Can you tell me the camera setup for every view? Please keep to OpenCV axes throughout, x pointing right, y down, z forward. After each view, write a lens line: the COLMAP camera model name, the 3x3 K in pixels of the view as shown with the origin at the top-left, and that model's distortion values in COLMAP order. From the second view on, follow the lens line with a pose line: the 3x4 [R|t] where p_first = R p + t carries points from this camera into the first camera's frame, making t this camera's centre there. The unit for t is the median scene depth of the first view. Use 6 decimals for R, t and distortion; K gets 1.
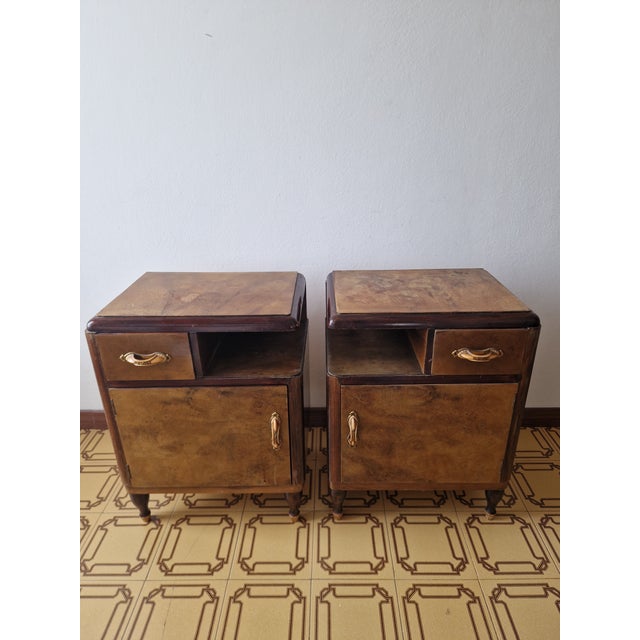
lens RADIAL K [[439.5, 0, 320.0], [0, 439.5, 320.0], [0, 0, 1]] dist [0.003041, -0.000041]
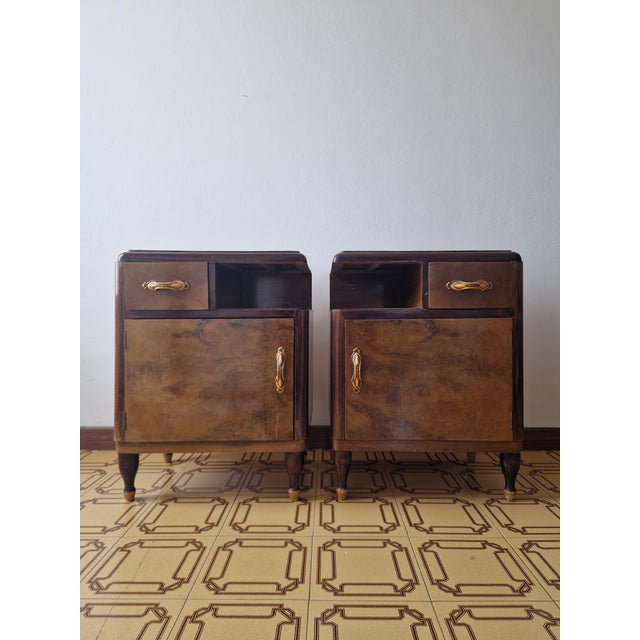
lens RADIAL K [[442.4, 0, 320.0], [0, 442.4, 320.0], [0, 0, 1]] dist [0.013339, -0.001053]
pose [[0.999907, 0.013616, -0.001180, -0.010211], [-0.012946, 0.915969, -0.401039, 0.545101], [-0.004380, 0.401017, 0.916060, 0.021603]]
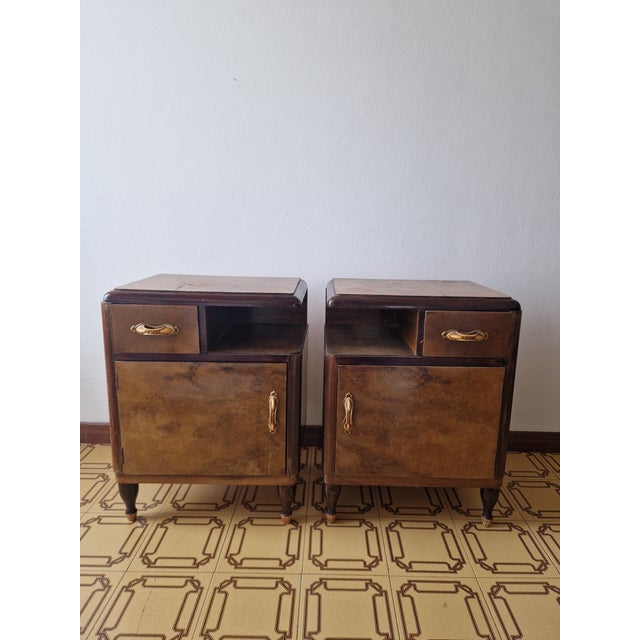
lens RADIAL K [[442.4, 0, 326.6], [0, 442.4, 315.2], [0, 0, 1]] dist [0.005857, -0.002775]
pose [[0.999298, 0.033857, 0.016038, -0.000419], [-0.029634, 0.976273, -0.214507, 0.245077], [-0.022920, 0.213882, 0.976591, -0.056650]]
